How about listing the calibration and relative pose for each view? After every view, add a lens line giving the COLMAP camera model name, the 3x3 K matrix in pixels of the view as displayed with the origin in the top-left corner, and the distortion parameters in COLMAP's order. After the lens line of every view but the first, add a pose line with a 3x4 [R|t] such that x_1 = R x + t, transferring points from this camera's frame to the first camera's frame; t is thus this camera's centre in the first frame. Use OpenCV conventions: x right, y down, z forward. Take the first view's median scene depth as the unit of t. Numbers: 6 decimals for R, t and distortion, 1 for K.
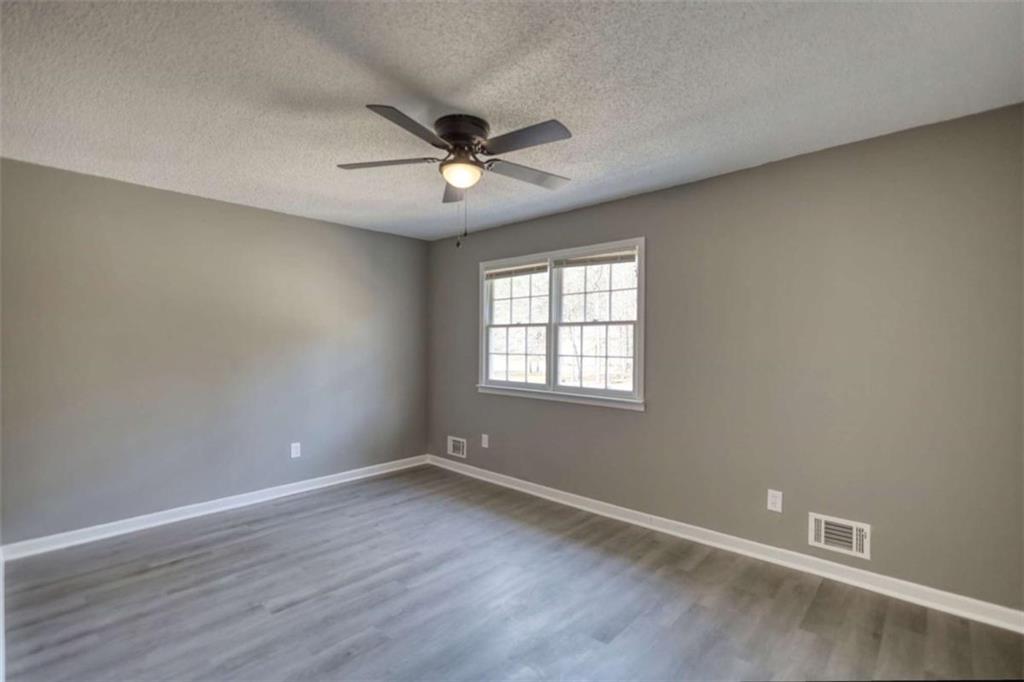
lens RADIAL K [[482.0, 0, 513.0], [0, 482.0, 346.3], [0, 0, 1]] dist [0.012529, 0.000069]
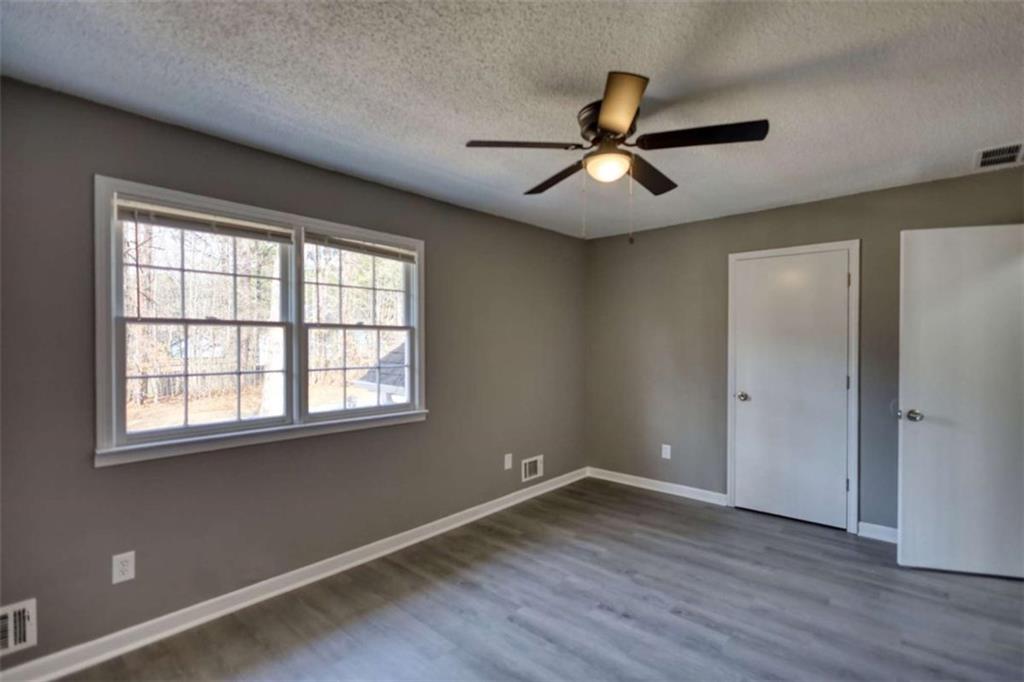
lens RADIAL K [[482.0, 0, 513.0], [0, 482.0, 346.3], [0, 0, 1]] dist [0.012529, 0.000069]
pose [[-0.018343, -0.007966, 0.999800, -0.693641], [0.011543, 0.999900, 0.008179, -0.020158], [-0.999765, 0.011691, -0.018249, 0.825288]]
